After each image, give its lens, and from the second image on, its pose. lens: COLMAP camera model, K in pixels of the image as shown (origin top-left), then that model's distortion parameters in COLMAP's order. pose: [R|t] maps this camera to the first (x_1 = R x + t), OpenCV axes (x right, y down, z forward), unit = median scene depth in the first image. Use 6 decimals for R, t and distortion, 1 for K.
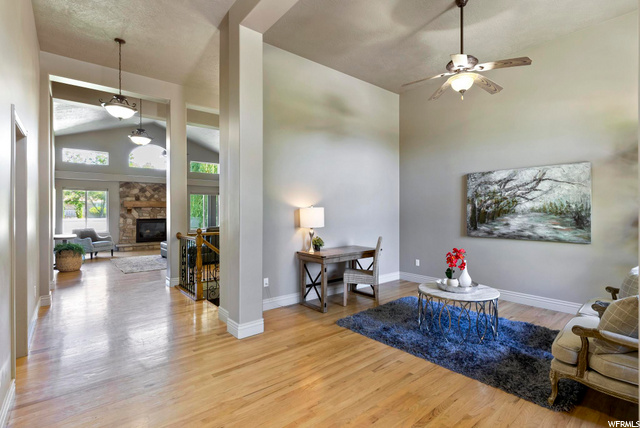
lens RADIAL K [[305.2, 0, 320.0], [0, 305.2, 209.7], [0, 0, 1]] dist [-0.000959, 0.000034]
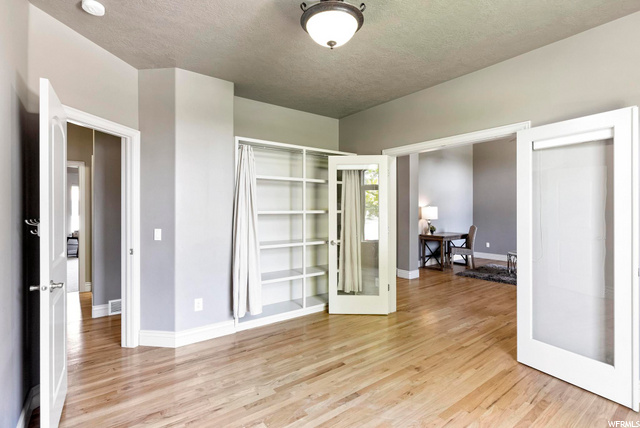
lens RADIAL K [[305.2, 0, 320.0], [0, 305.2, 209.7], [0, 0, 1]] dist [-0.000959, 0.000034]
pose [[0.999088, 0.001183, -0.042672, -0.531948], [-0.000933, 0.999982, 0.005872, -0.000240], [0.042678, -0.005827, 0.999072, -0.609203]]
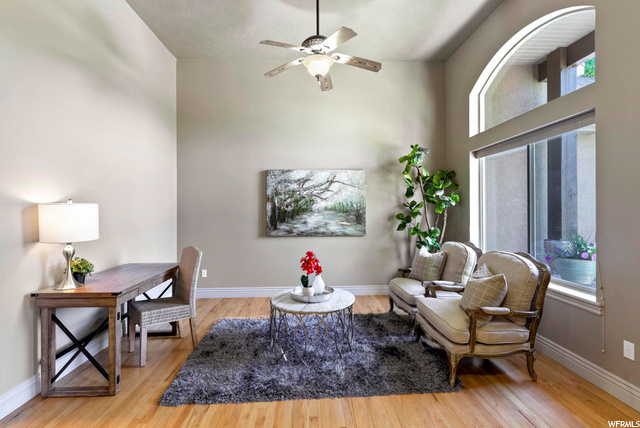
lens RADIAL K [[305.2, 0, 320.0], [0, 305.2, 209.7], [0, 0, 1]] dist [-0.000959, 0.000034]
pose [[0.601340, -0.000787, 0.798993, -0.189406], [-0.001048, 0.999998, 0.001774, 0.002727], [-0.798992, -0.001904, 0.601338, 0.345509]]
